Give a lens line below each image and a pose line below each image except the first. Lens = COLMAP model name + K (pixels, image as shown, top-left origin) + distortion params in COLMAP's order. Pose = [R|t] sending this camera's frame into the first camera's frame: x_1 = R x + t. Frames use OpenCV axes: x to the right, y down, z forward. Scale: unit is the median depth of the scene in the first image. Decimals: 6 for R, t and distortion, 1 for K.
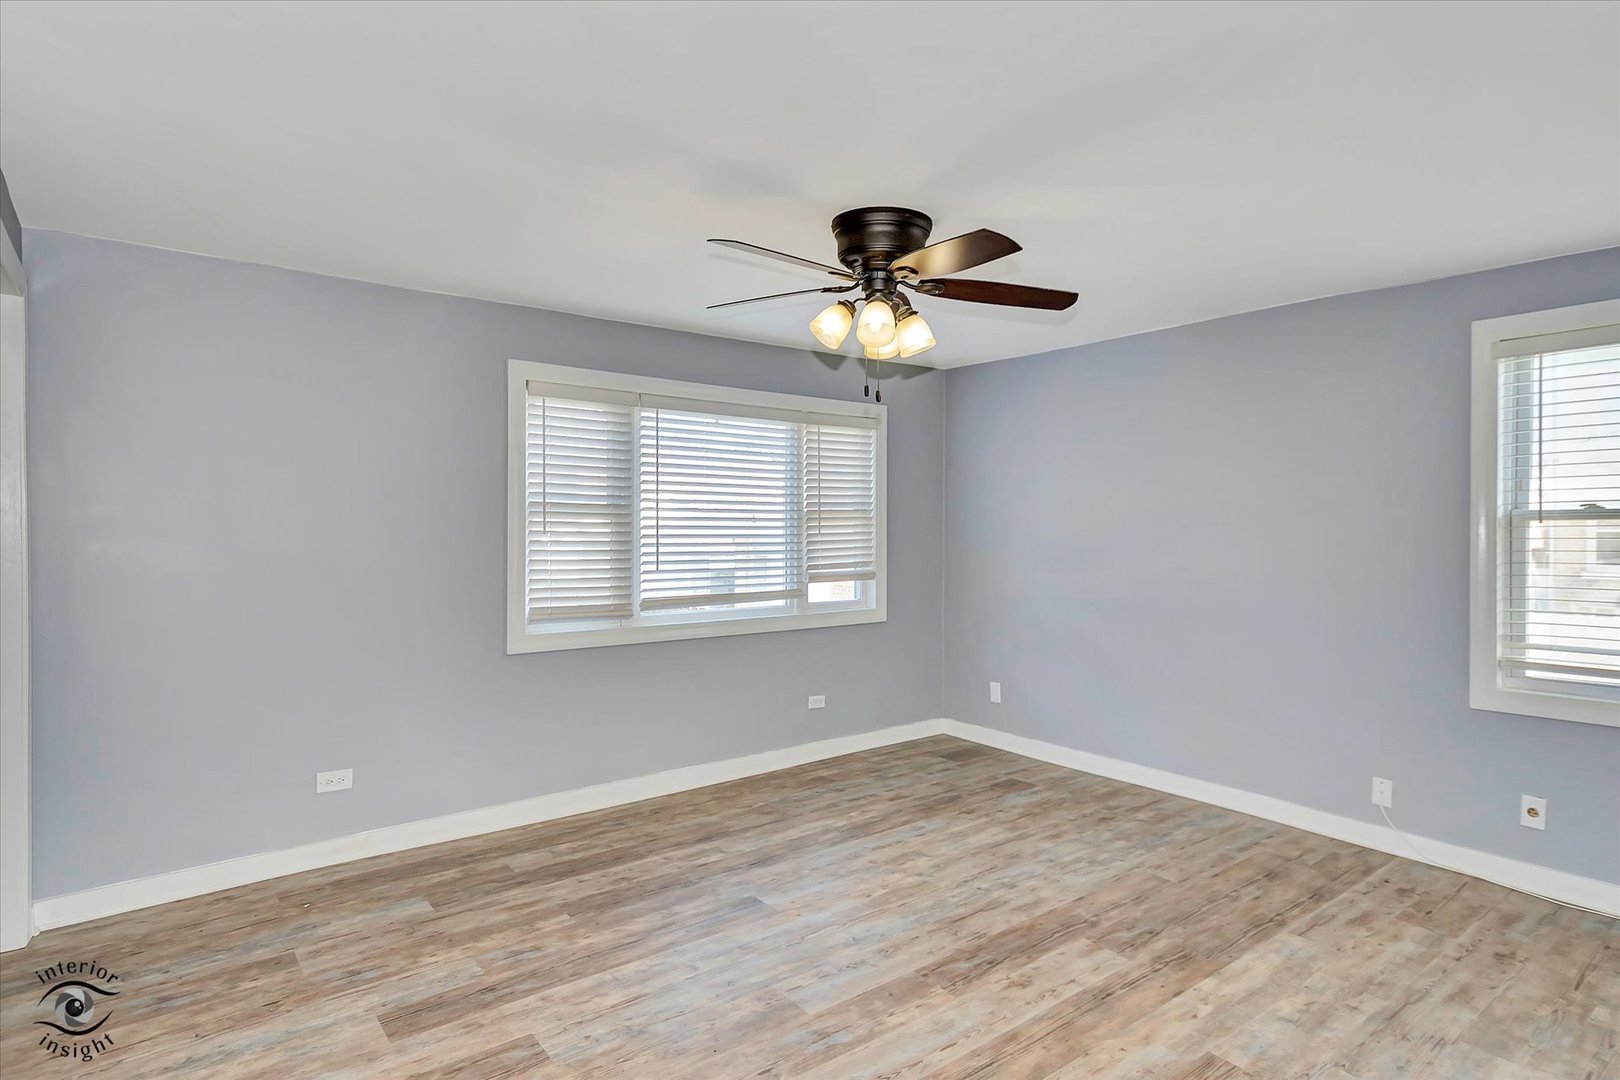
lens RADIAL K [[841.8, 0, 811.0], [0, 841.8, 536.5], [0, 0, 1]] dist [-0.001504, -0.000496]
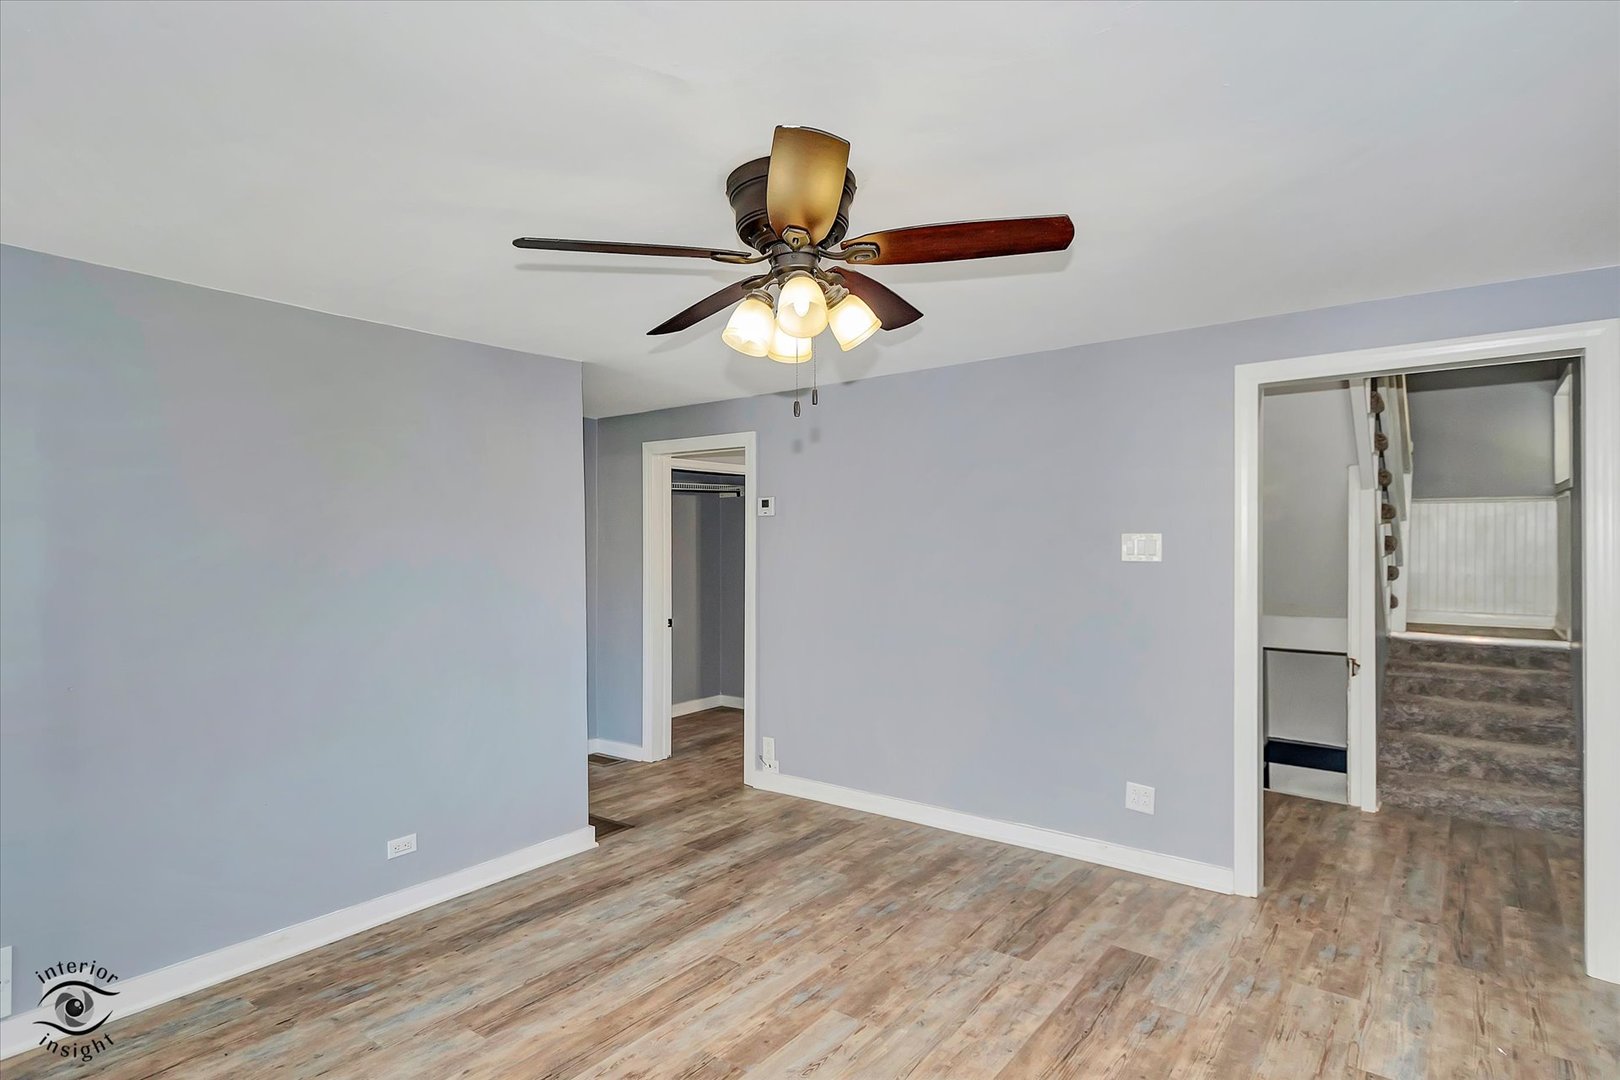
lens RADIAL K [[841.8, 0, 809.1], [0, 841.8, 539.0], [0, 0, 1]] dist [-0.001504, -0.000496]
pose [[-0.966962, 0.001000, -0.254918, 0.308711], [-0.000276, 0.999988, 0.004971, -0.068695], [0.254920, 0.004877, -0.966950, 2.026300]]
